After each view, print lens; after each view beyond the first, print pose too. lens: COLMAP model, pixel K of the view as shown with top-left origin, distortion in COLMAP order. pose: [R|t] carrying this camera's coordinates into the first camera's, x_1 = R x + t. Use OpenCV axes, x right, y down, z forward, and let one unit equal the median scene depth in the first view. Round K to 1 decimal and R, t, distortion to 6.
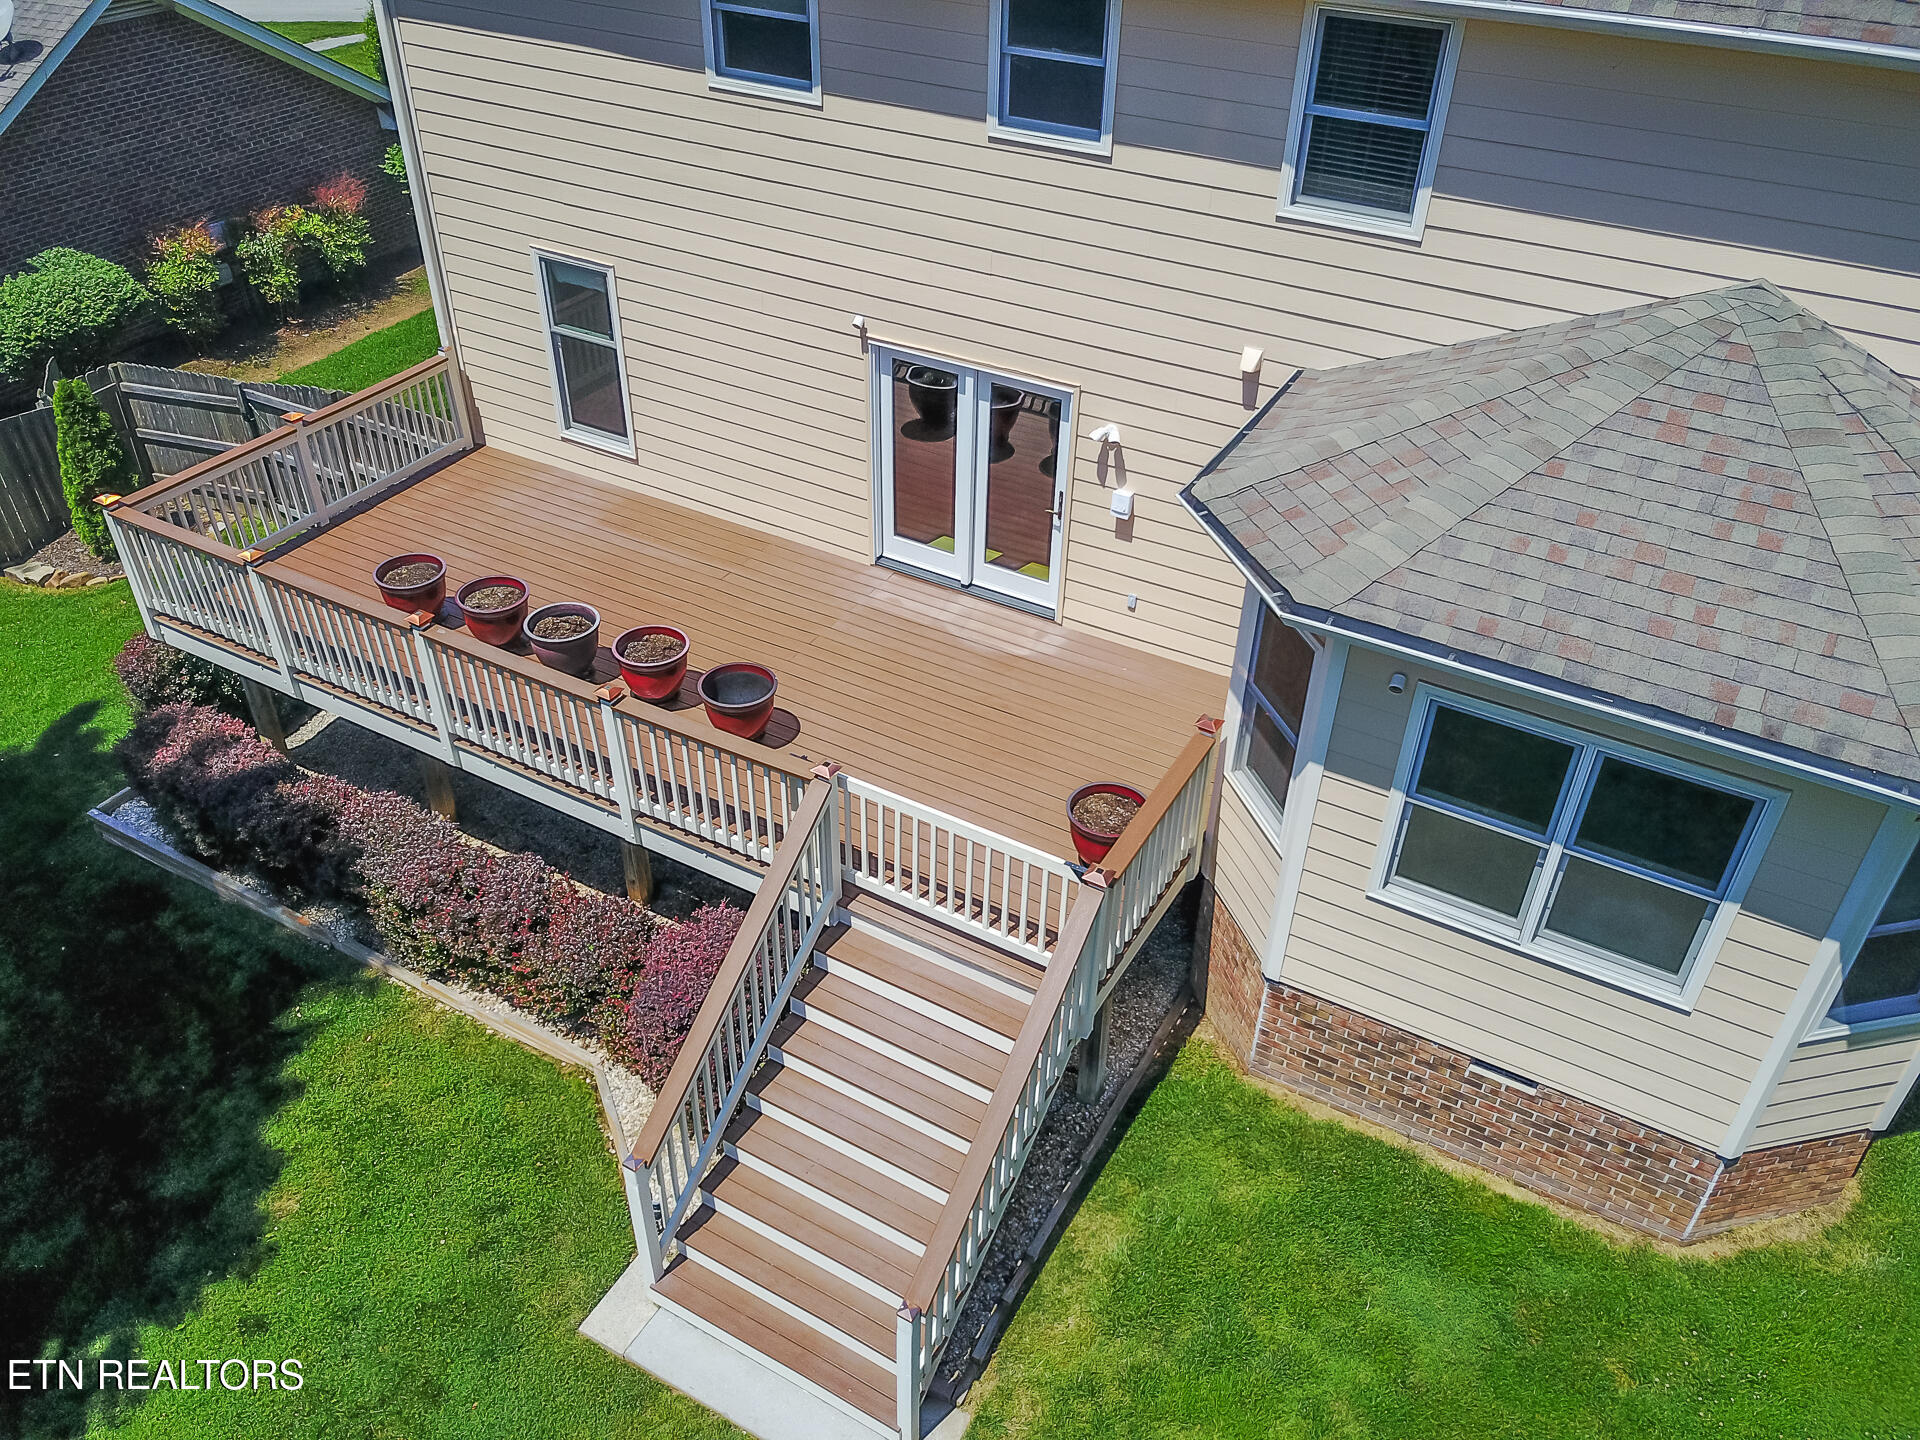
lens RADIAL K [[1468.3, 0, 953.8], [0, 1468.3, 716.4], [0, 0, 1]] dist [0.000863, 0.004541]
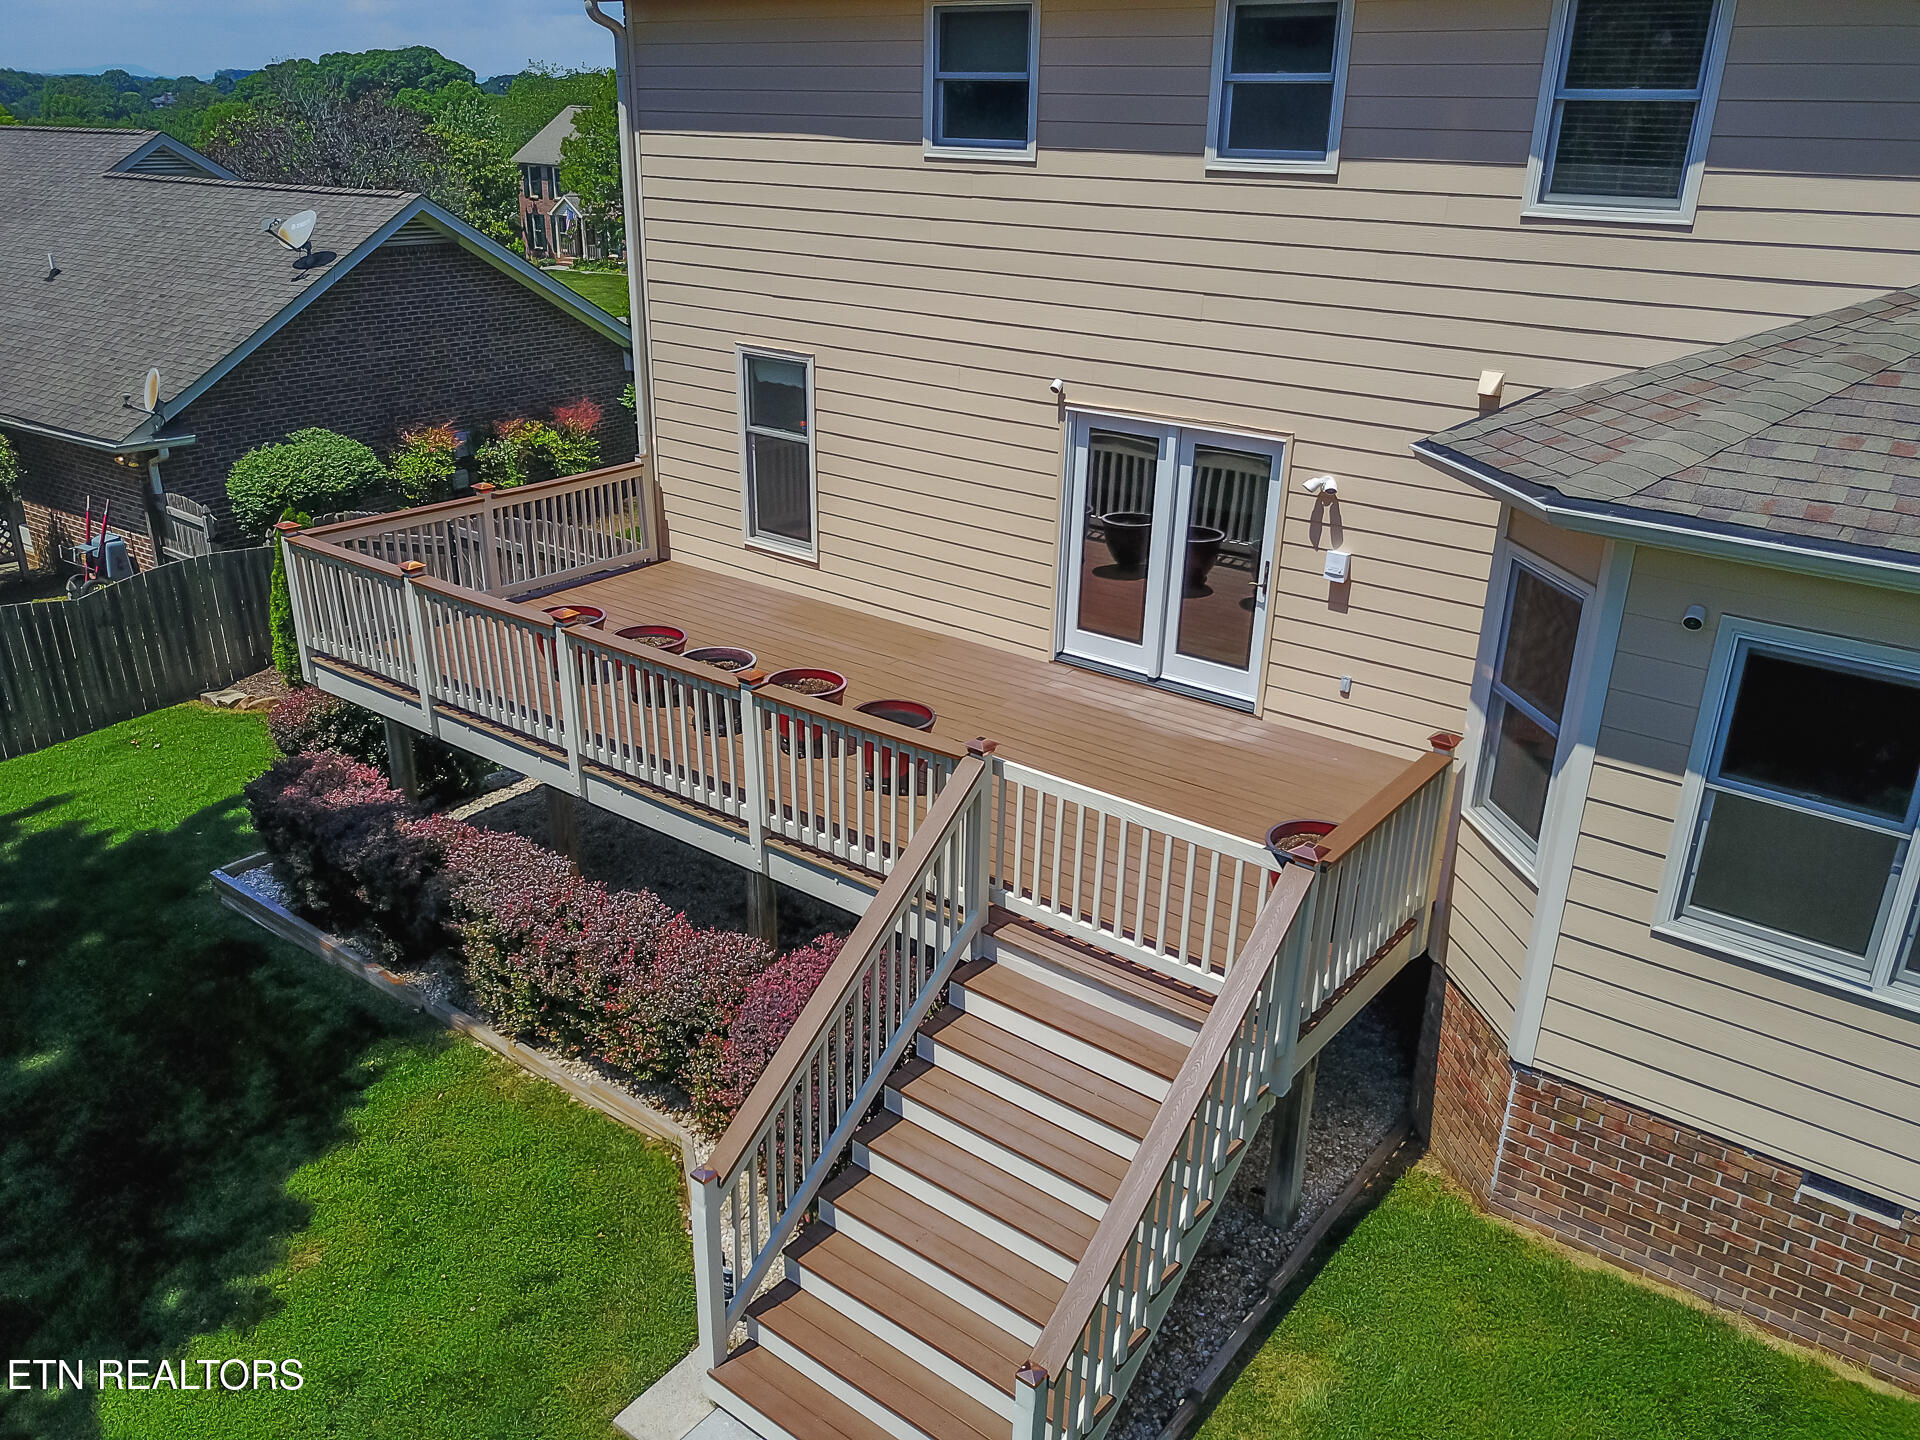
lens RADIAL K [[1468.3, 0, 953.8], [0, 1468.3, 716.4], [0, 0, 1]] dist [0.000863, 0.004541]
pose [[0.989688, 0.056384, -0.131676, 0.006953], [-0.087228, 0.966398, -0.241797, 0.194242], [0.113617, 0.250789, 0.961351, 0.144348]]
